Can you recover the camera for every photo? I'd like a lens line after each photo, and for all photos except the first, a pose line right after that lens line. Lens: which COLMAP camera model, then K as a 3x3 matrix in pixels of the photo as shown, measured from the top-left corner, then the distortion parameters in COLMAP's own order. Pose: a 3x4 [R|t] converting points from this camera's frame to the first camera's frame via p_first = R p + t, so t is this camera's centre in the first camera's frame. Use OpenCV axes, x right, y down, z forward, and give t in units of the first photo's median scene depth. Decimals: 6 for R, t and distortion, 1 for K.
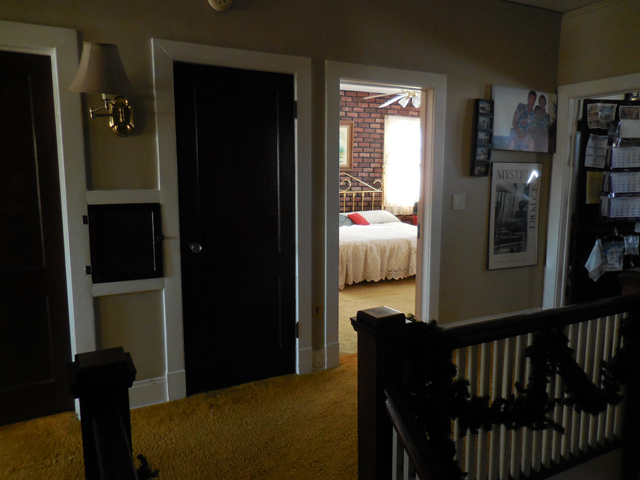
lens RADIAL K [[491.8, 0, 317.8], [0, 491.8, 240.0], [0, 0, 1]] dist [-0.001710, 0.018428]
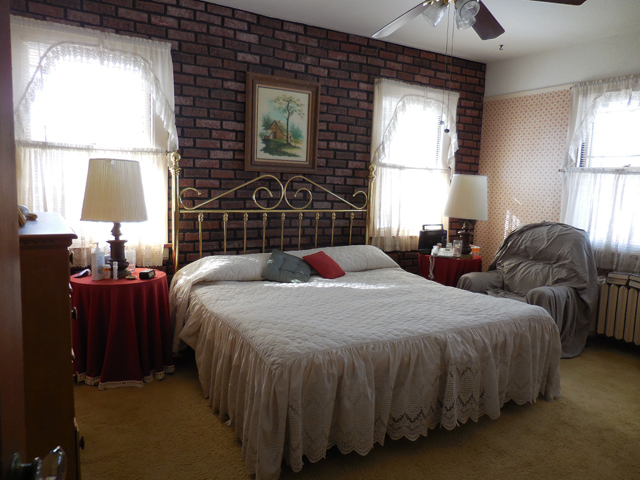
lens RADIAL K [[491.8, 0, 321.5], [0, 491.8, 241.2], [0, 0, 1]] dist [-0.001710, 0.018428]
pose [[0.997074, 0.025227, 0.072155, 0.038351], [-0.024480, 0.999637, -0.011214, -0.056985], [-0.072412, 0.009415, 0.997330, 0.443082]]
